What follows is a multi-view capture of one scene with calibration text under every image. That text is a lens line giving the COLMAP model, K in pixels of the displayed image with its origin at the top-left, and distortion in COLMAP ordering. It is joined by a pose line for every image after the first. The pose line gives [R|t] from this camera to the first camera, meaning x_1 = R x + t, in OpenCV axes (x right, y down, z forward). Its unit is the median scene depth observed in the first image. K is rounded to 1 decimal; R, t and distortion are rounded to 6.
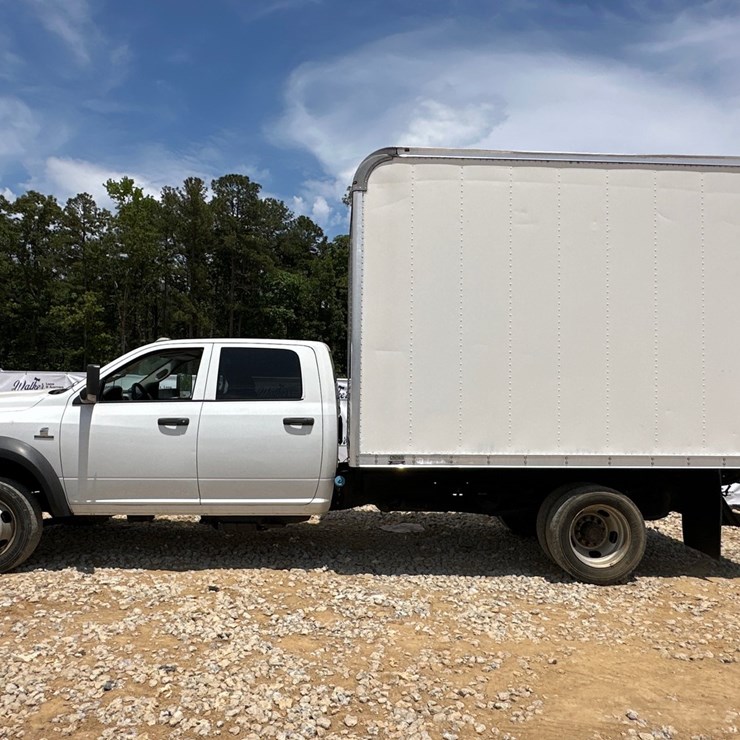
lens RADIAL K [[654.1, 0, 370.0], [0, 654.1, 370.0], [0, 0, 1]] dist [-0.005295, 0.002795]
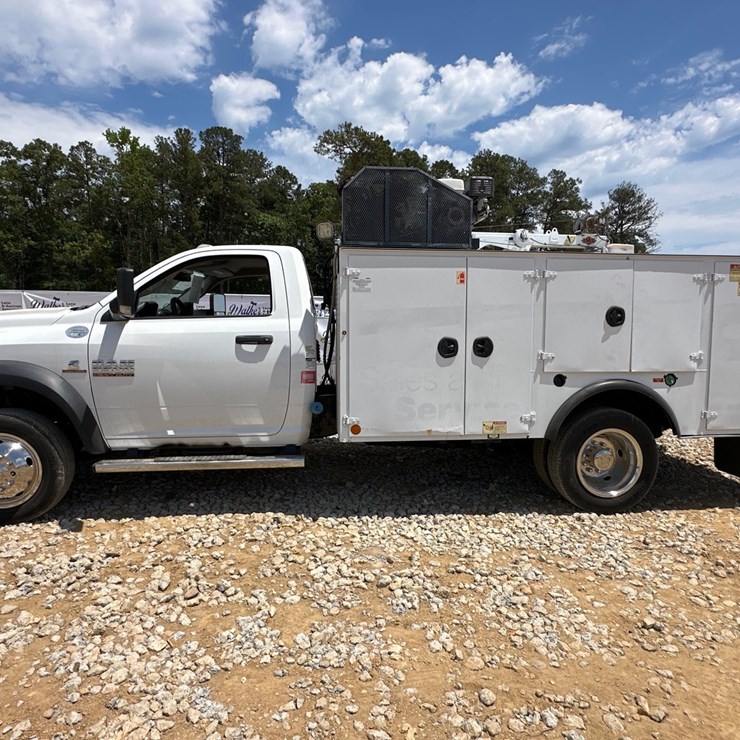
lens RADIAL K [[514.0, 0, 370.0], [0, 514.0, 370.0], [0, 0, 1]] dist [-0.007300, 0.003245]
pose [[0.998115, -0.011352, 0.060307, -0.020712], [0.003005, 0.990602, 0.136740, 0.037177], [-0.061293, -0.136301, 0.988770, 0.466928]]
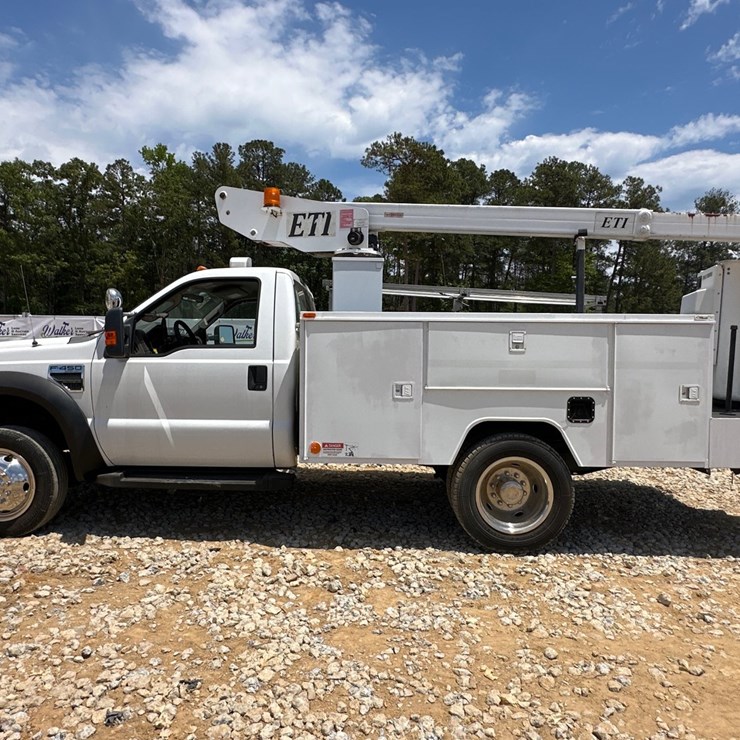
lens RADIAL K [[581.5, 0, 370.0], [0, 581.5, 370.0], [0, 0, 1]] dist [-0.006428, 0.001799]
pose [[0.999731, -0.003399, -0.022925, -0.068001], [0.005241, 0.996718, 0.080787, 0.032463], [0.022575, -0.080886, 0.996468, 0.283674]]
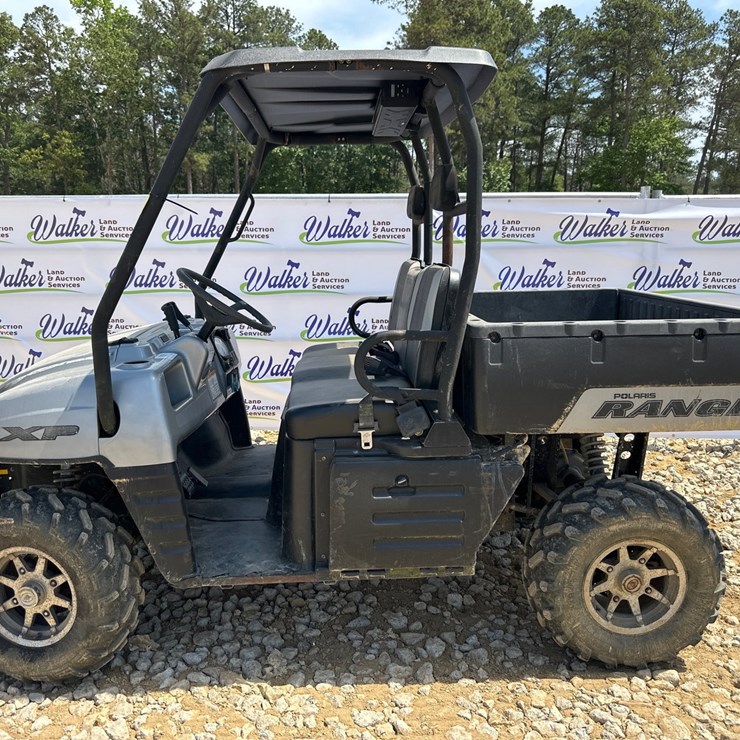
lens RADIAL K [[704.9, 0, 370.0], [0, 704.9, 370.0], [0, 0, 1]] dist [-0.003757, 0.001407]
pose [[0.999068, -0.023512, -0.036194, -0.180703], [0.030391, 0.978687, 0.203099, 0.072456], [0.030647, -0.204009, 0.978489, 0.944311]]
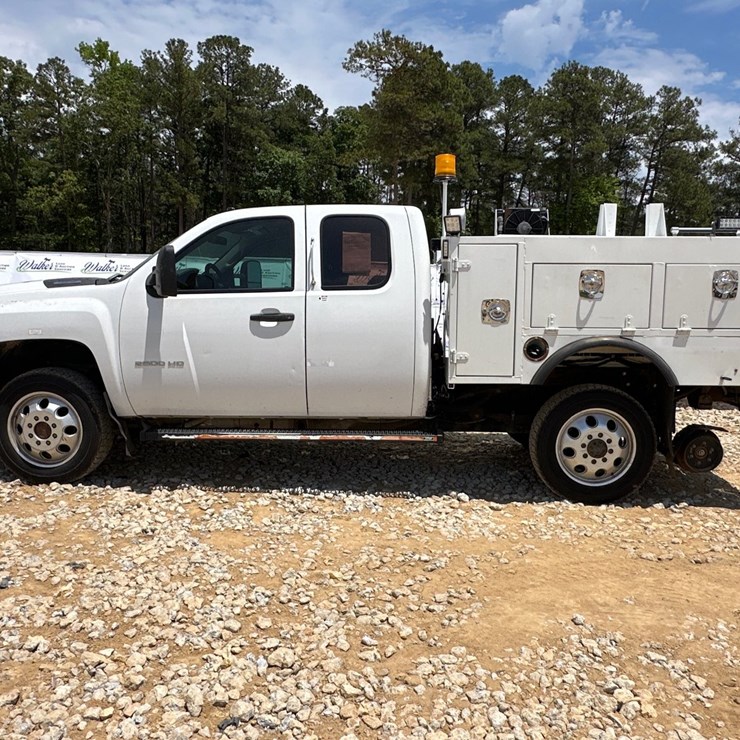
lens RADIAL K [[686.2, 0, 370.0], [0, 686.2, 370.0], [0, 0, 1]] dist [0.000509, -0.005566]
pose [[0.999932, 0.004303, -0.010803, 0.083311], [-0.002527, 0.987224, 0.159321, 0.027707], [0.011351, -0.159283, 0.987168, 0.082126]]
